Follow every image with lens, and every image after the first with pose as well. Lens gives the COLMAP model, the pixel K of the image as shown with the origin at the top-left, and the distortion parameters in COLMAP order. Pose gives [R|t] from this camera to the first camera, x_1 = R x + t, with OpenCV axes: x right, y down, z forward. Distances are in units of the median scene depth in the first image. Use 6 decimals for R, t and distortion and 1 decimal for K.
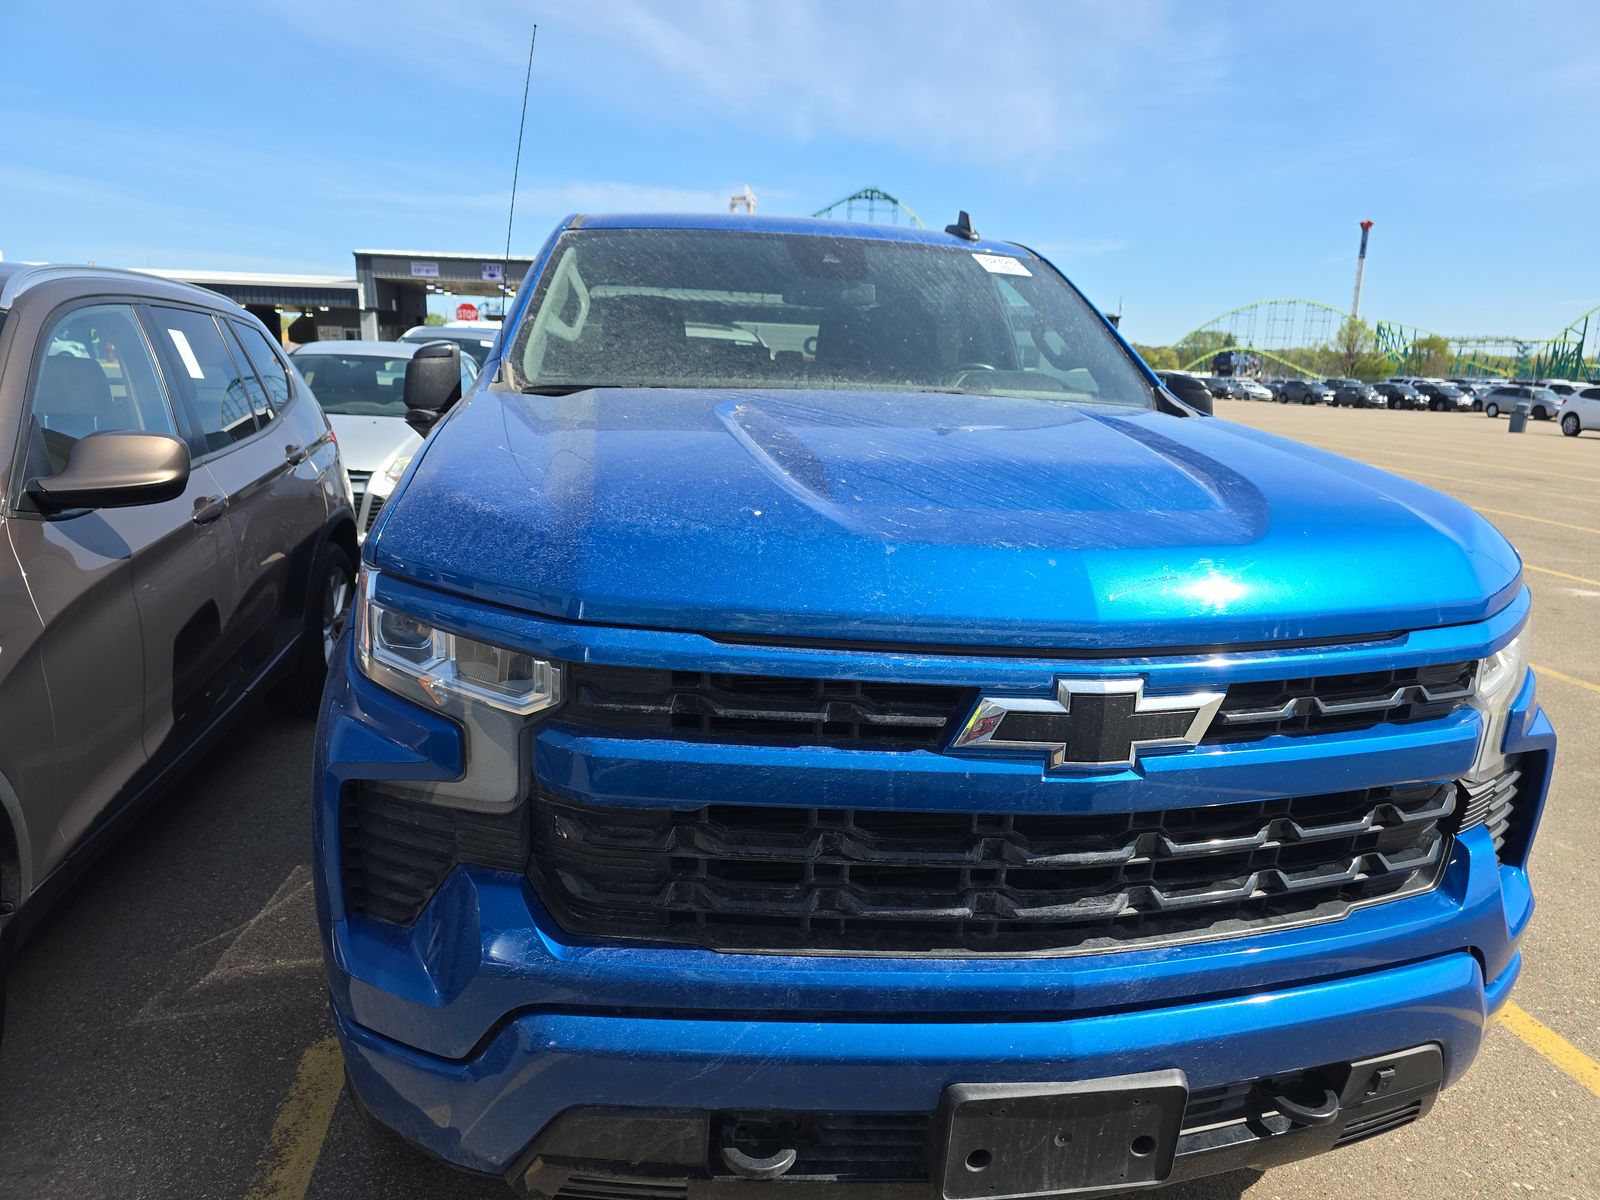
lens RADIAL K [[1066.8, 0, 800.0], [0, 1066.8, 600.0], [0, 0, 1]] dist [0.053623, -0.051555]
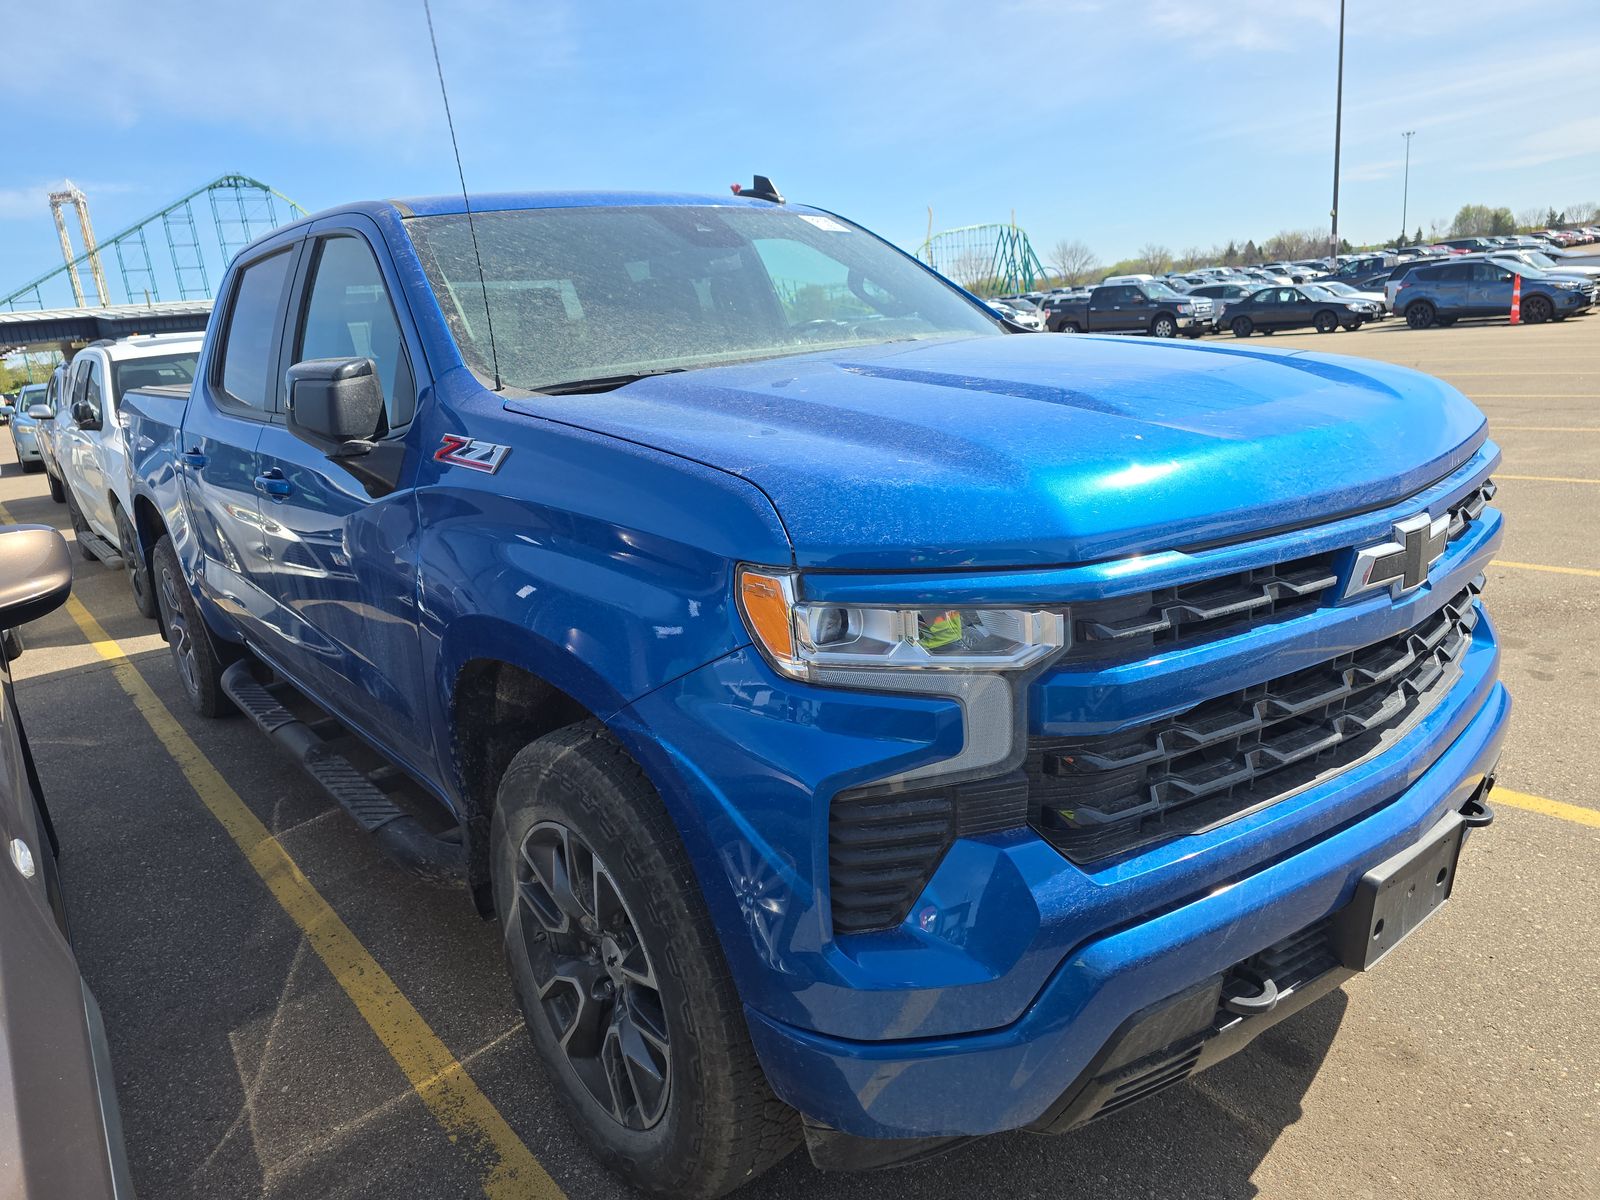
lens RADIAL K [[1066.8, 0, 800.0], [0, 1066.8, 600.0], [0, 0, 1]] dist [0.053623, -0.051555]
pose [[0.870745, -0.224227, 0.437636, -0.886023], [0.216184, 0.973921, 0.068864, -0.072993], [-0.441664, 0.034647, 0.896511, 0.185837]]
